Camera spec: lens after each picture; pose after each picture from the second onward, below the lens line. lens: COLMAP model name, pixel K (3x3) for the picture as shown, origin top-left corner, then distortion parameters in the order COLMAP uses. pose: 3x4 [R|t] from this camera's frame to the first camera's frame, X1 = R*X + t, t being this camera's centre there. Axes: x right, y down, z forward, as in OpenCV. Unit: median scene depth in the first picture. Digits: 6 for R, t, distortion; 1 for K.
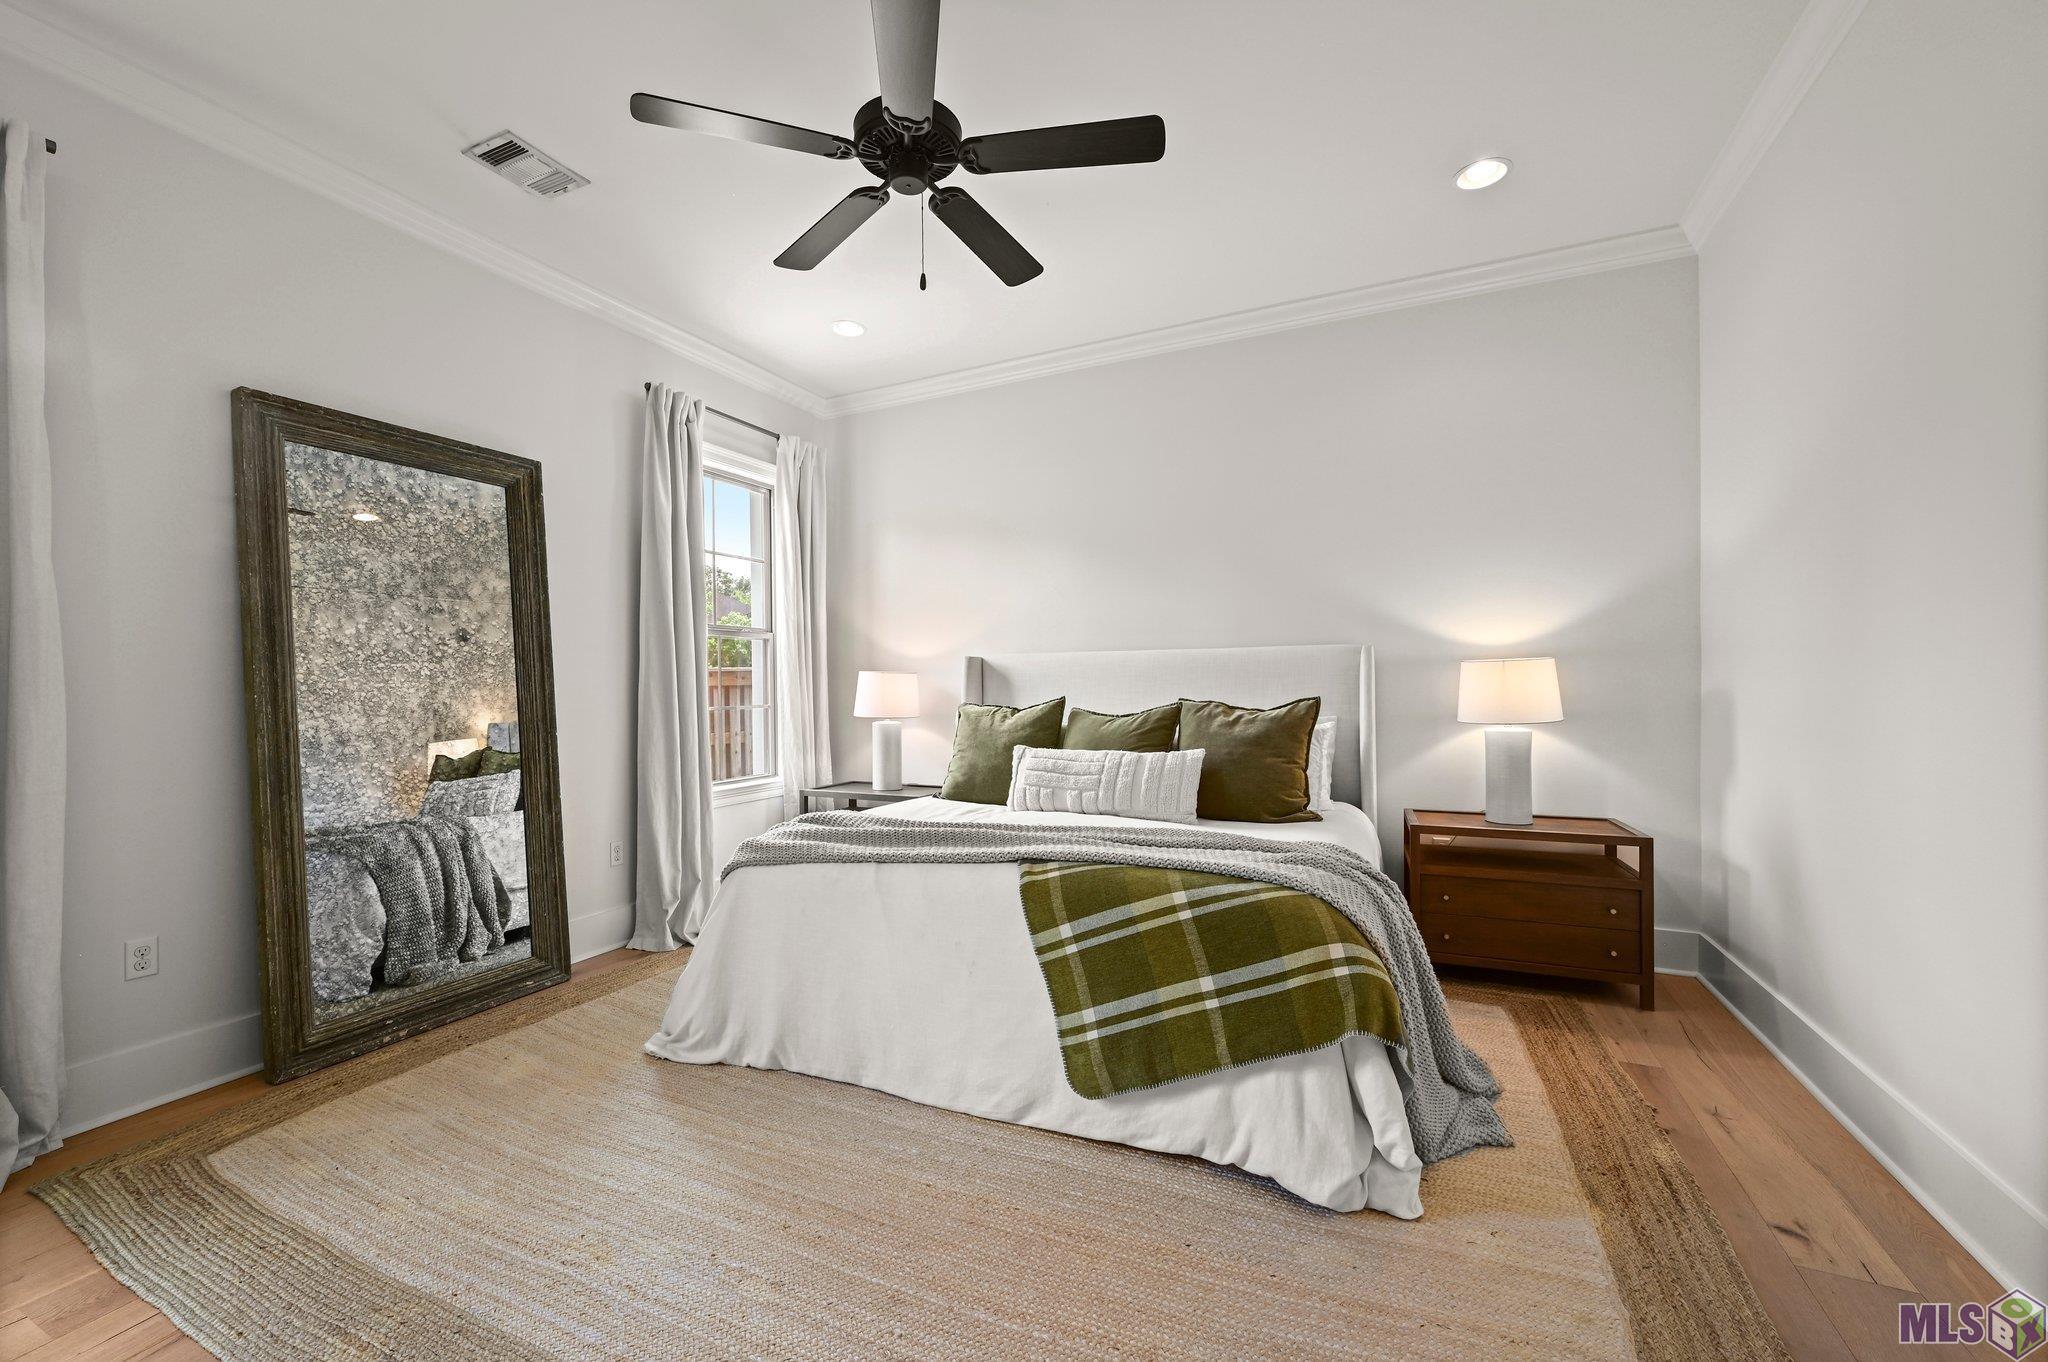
lens RADIAL K [[810.1, 0, 1020.5], [0, 810.1, 688.3], [0, 0, 1]] dist [0.000648, -0.000086]
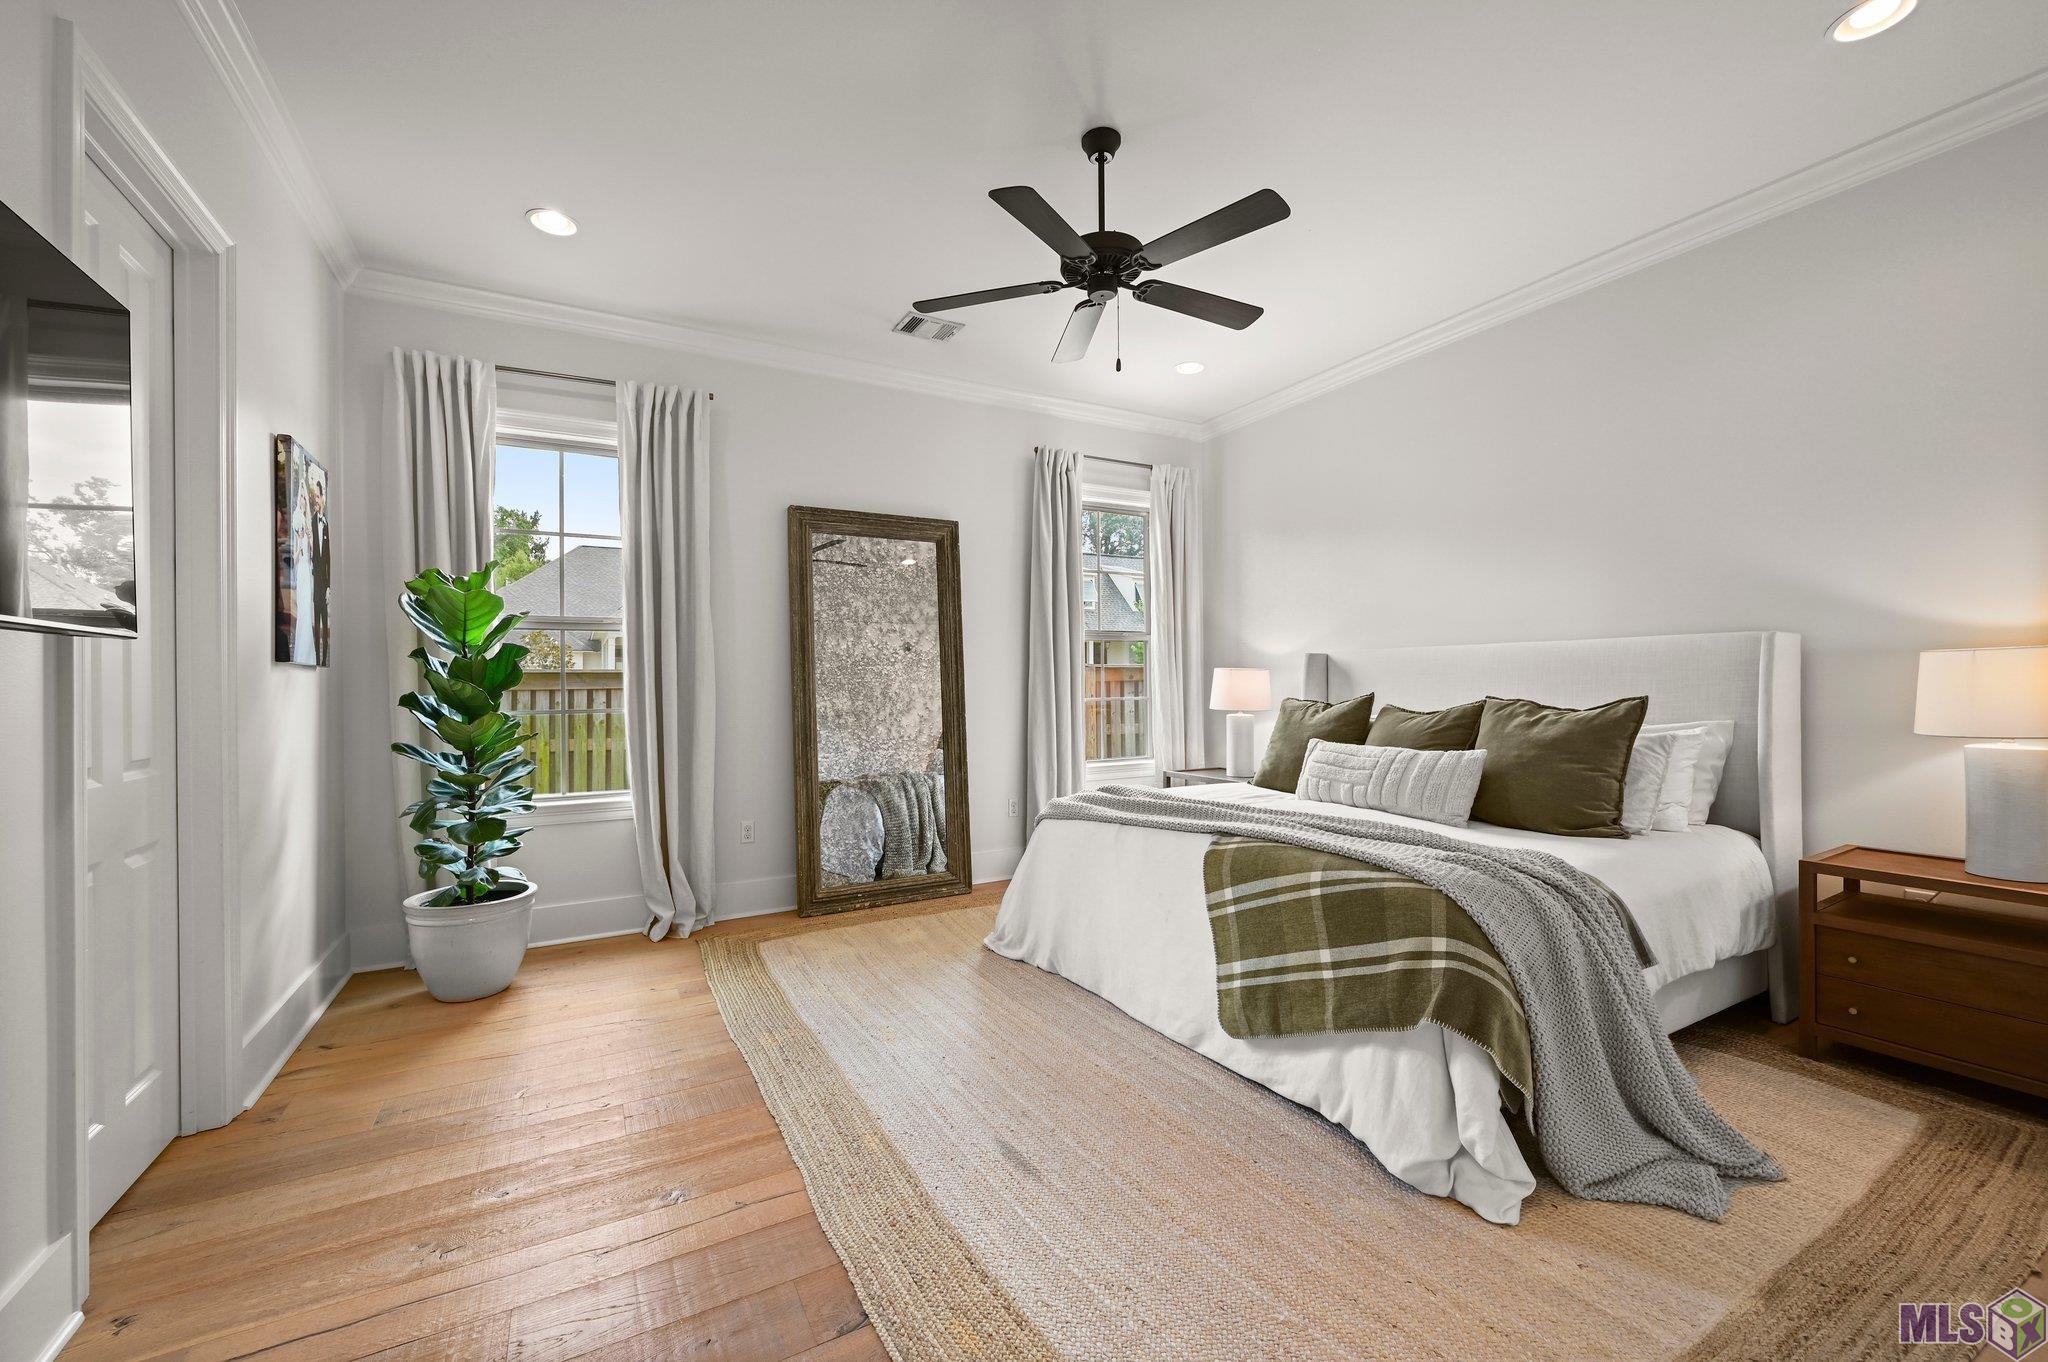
lens RADIAL K [[810.1, 0, 1021.4], [0, 810.1, 681.3], [0, 0, 1]] dist [0.000648, -0.000086]
pose [[0.814584, 0.002783, -0.580039, 0.411430], [-0.003149, 0.999995, 0.000376, -0.004481], [0.580037, 0.001521, 0.814589, -0.102547]]
